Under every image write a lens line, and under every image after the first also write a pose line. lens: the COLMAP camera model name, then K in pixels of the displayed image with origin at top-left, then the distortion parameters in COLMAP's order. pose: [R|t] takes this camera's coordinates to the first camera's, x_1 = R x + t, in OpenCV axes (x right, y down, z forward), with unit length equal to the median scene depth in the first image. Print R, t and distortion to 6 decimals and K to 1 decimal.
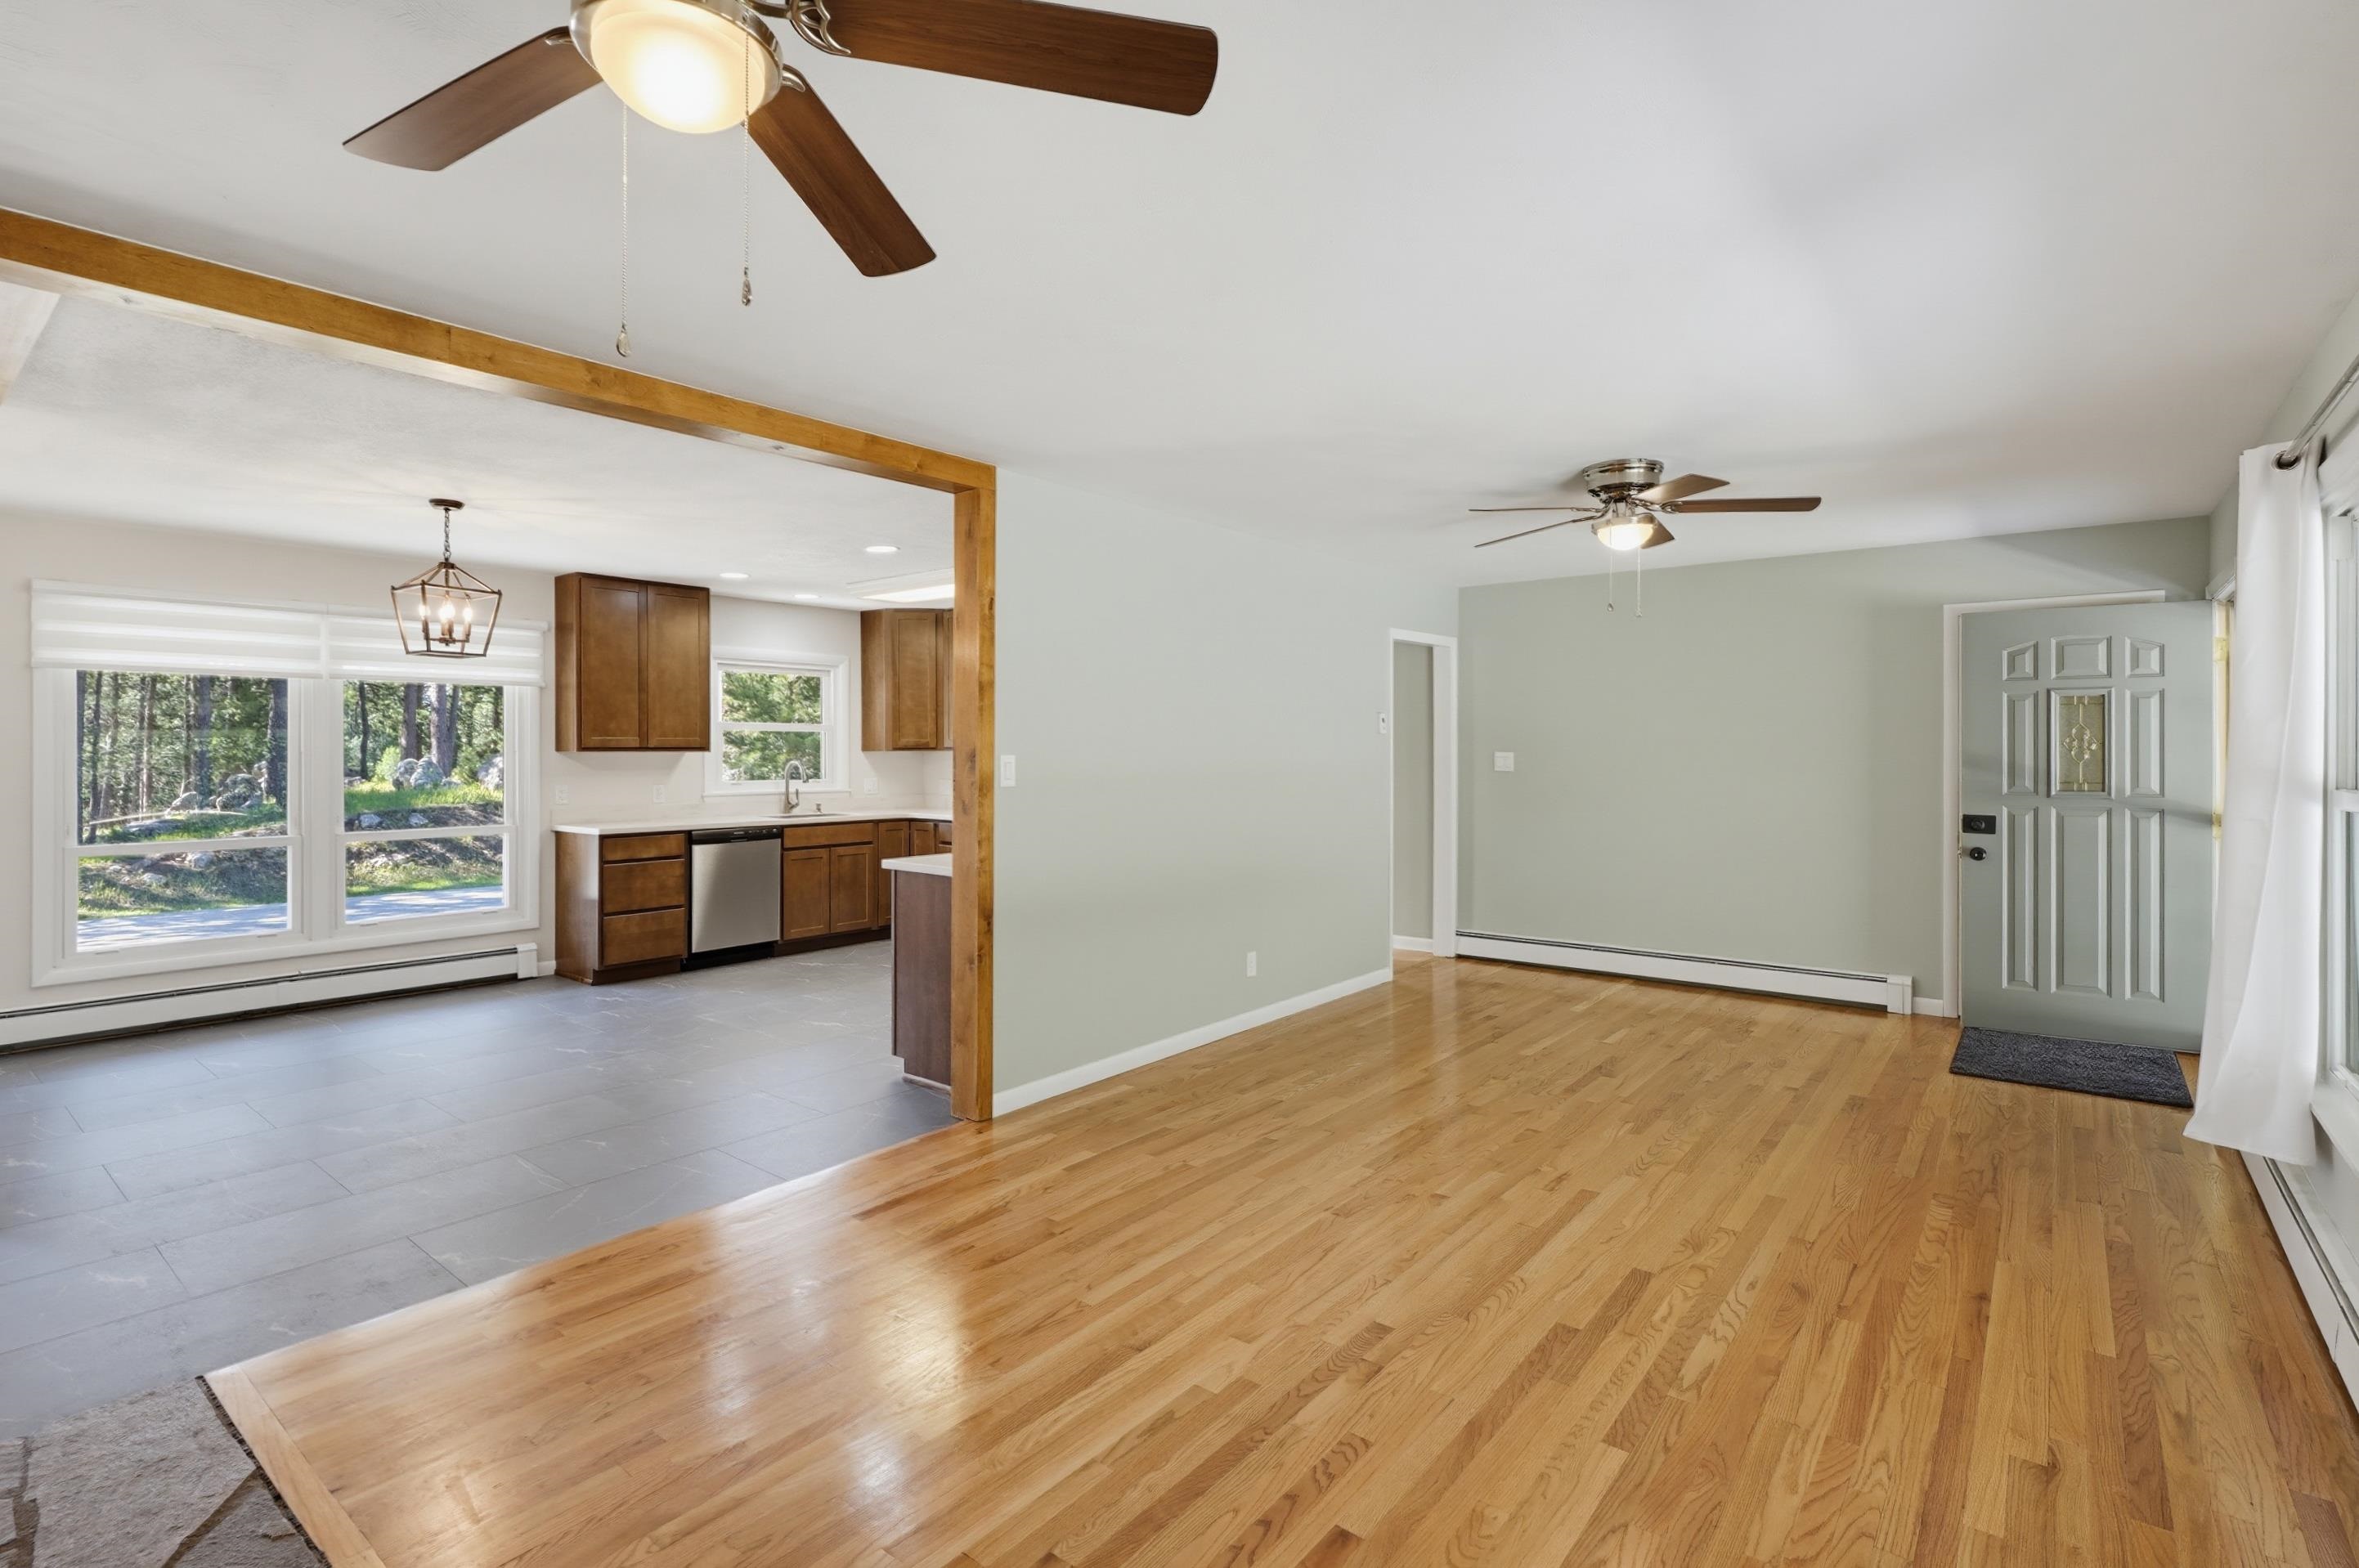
lens RADIAL K [[1108.6, 0, 1169.6], [0, 1108.6, 755.4], [0, 0, 1]] dist [-0.002075, 0.001174]
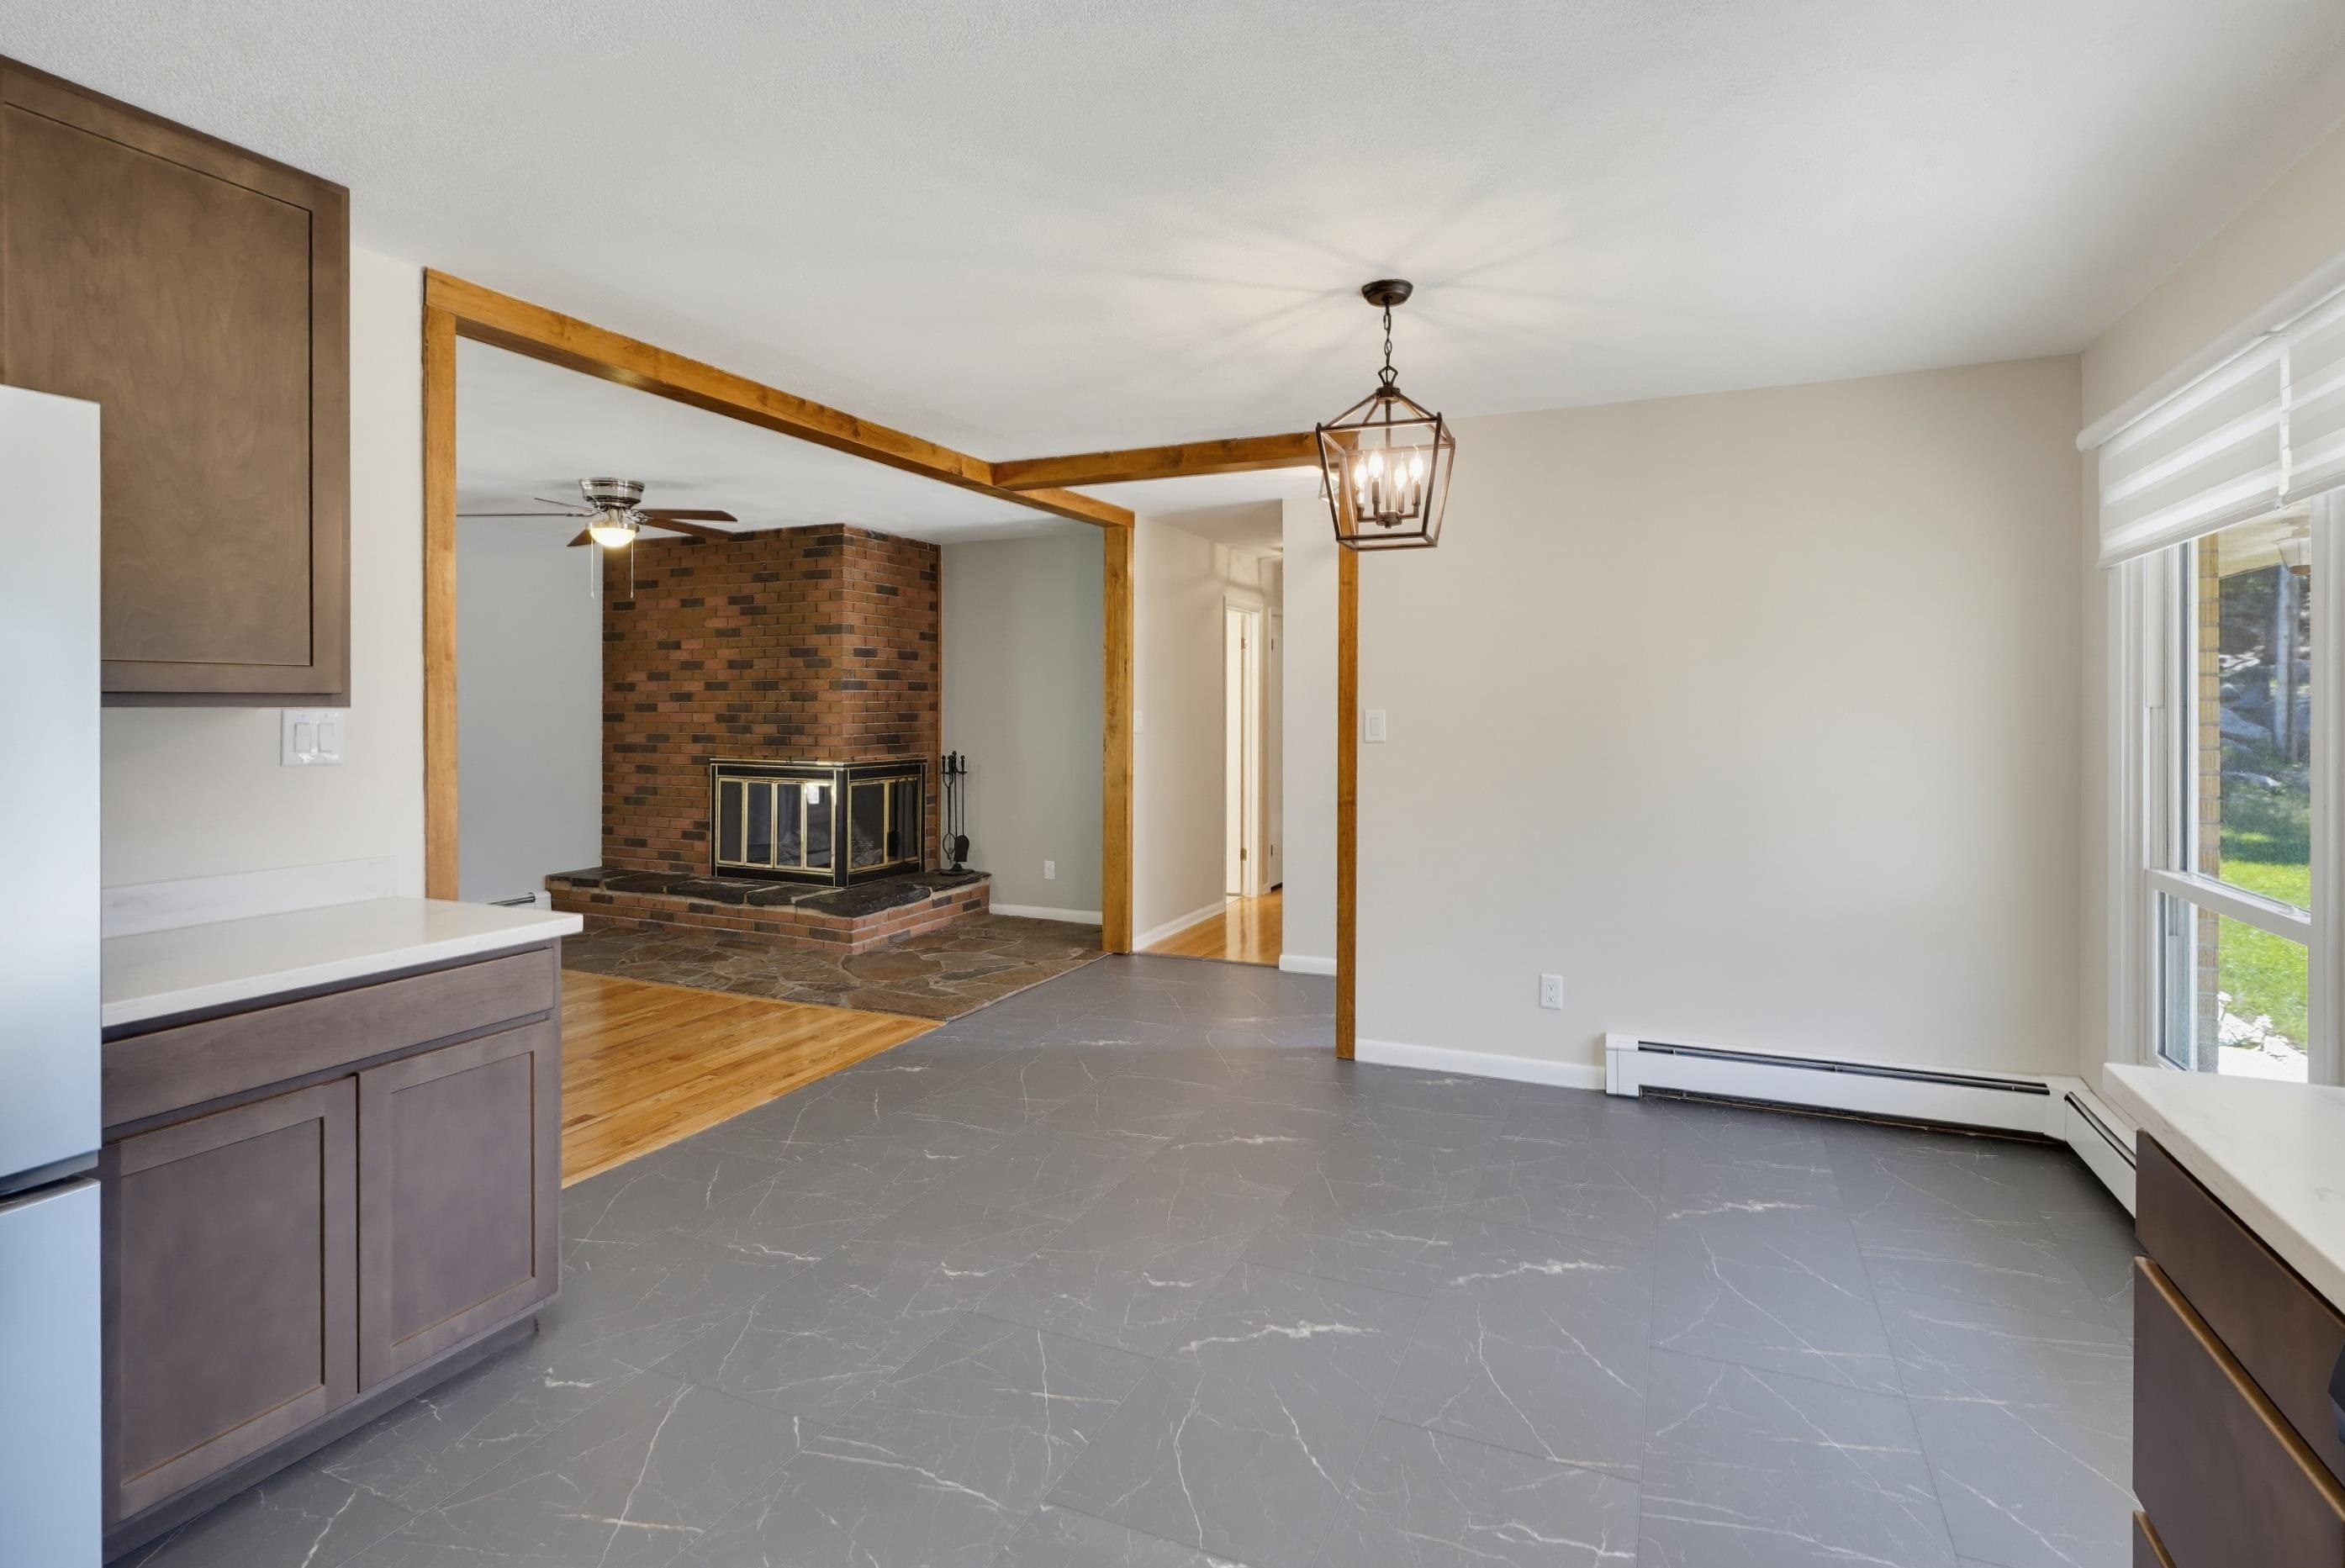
lens RADIAL K [[1140.3, 0, 1188.7], [0, 1140.3, 708.6], [0, 0, 1]] dist [-0.011529, 0.000106]
pose [[-0.963008, -0.000530, -0.269474, -0.306147], [-0.002409, 0.999975, 0.006642, -0.003411], [0.269464, 0.007045, -0.962985, 1.245797]]
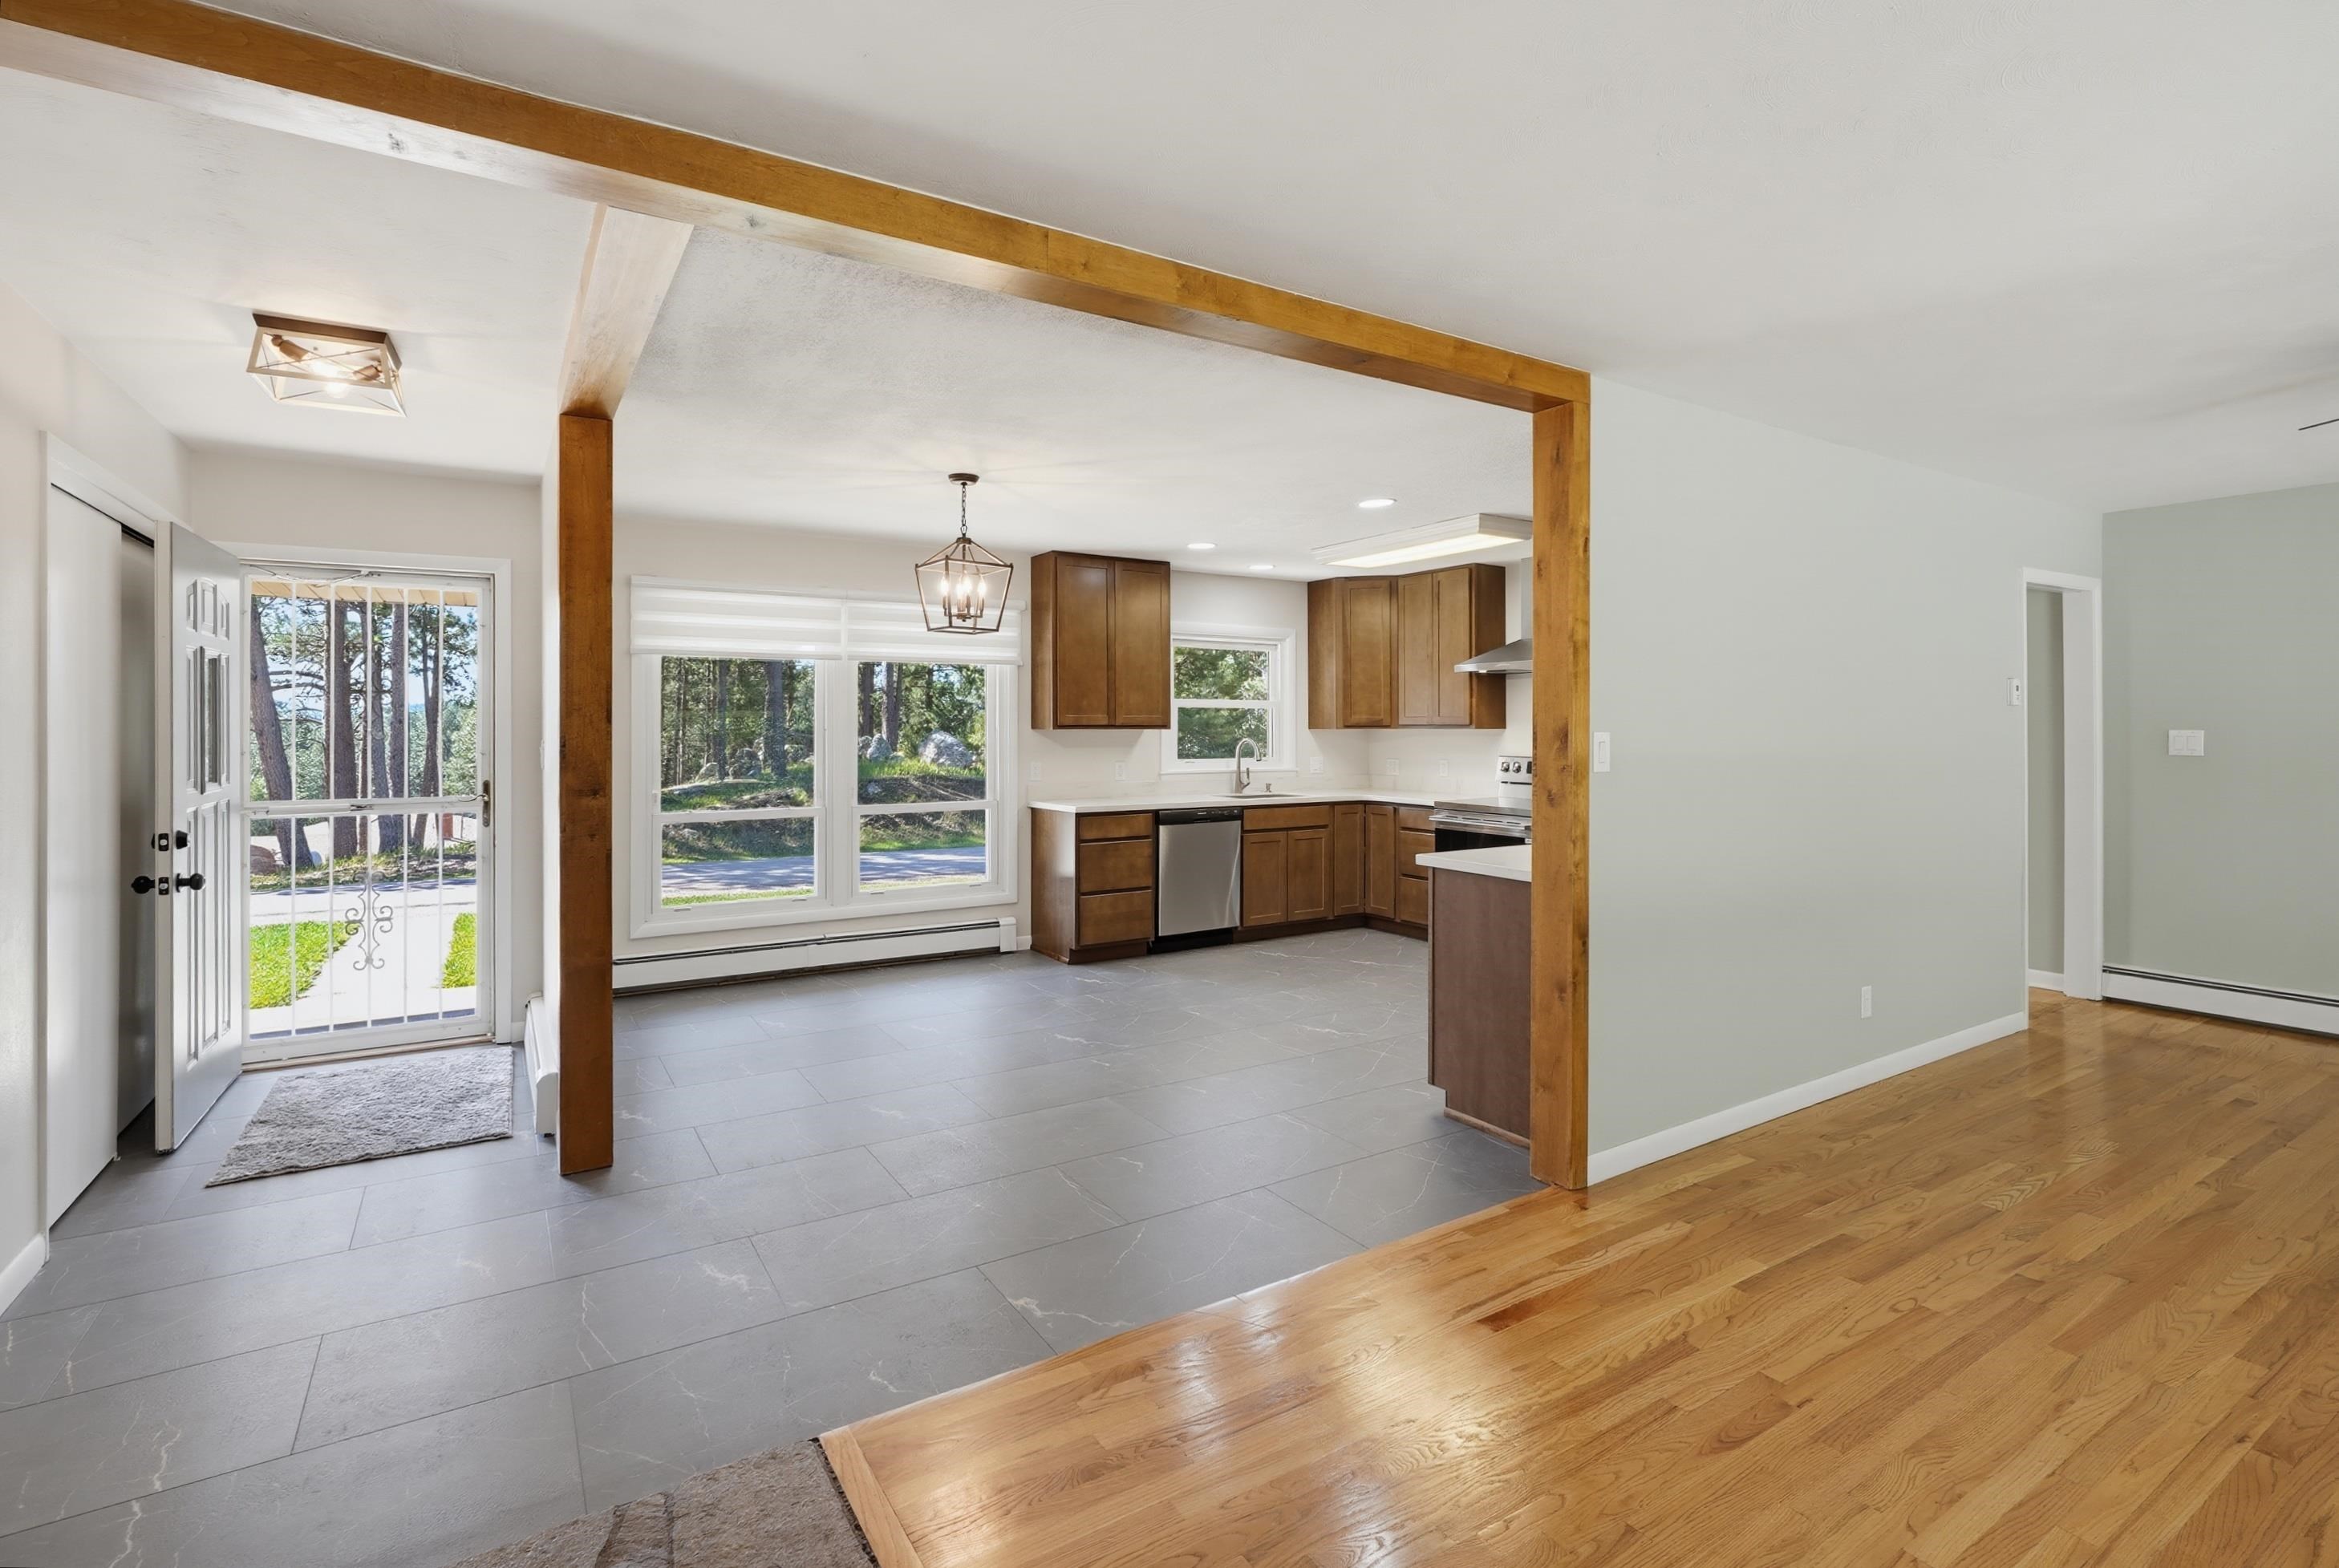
lens RADIAL K [[1088.2, 0, 1163.7], [0, 1088.2, 732.0], [0, 0, 1]] dist [-0.001528, 0.000869]
pose [[0.947323, 0.000709, -0.320280, -0.138331], [-0.001152, 0.999999, -0.001193, 0.000111], [0.320279, 0.001499, 0.947322, 0.110163]]
